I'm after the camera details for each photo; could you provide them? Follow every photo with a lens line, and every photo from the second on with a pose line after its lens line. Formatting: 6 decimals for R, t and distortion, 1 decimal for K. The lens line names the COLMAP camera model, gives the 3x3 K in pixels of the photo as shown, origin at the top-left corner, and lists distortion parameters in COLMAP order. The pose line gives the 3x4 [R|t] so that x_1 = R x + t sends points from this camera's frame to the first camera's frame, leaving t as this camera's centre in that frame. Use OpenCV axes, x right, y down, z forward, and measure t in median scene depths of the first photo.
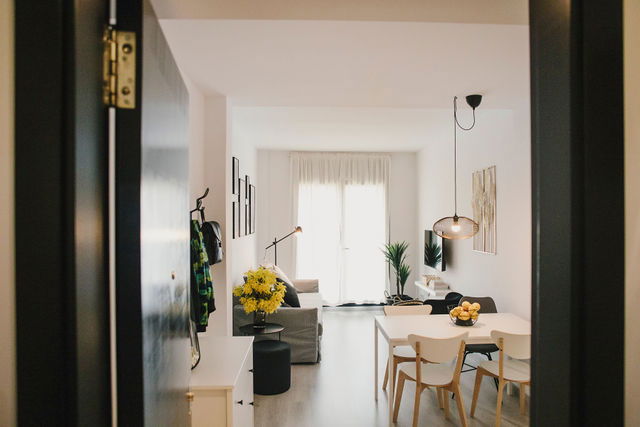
lens RADIAL K [[442.9, 0, 324.7], [0, 442.9, 211.8], [0, 0, 1]] dist [-0.050286, 0.004237]
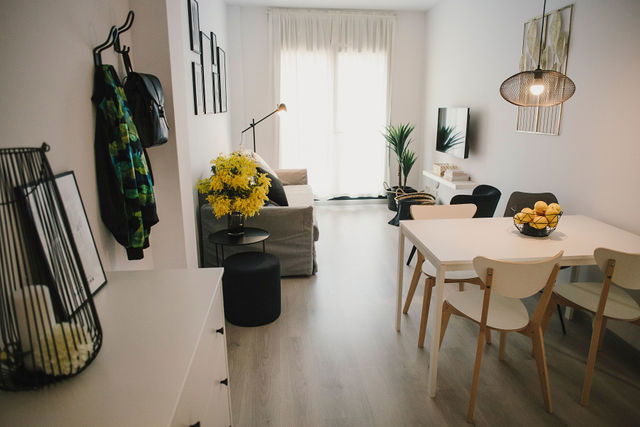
lens RADIAL K [[442.9, 0, 324.7], [0, 442.9, 211.8], [0, 0, 1]] dist [-0.050286, 0.004237]
pose [[0.998858, -0.010518, 0.046612, -0.030339], [-0.001281, 0.969232, 0.246144, 0.038408], [-0.047767, -0.245923, 0.968112, 0.255451]]
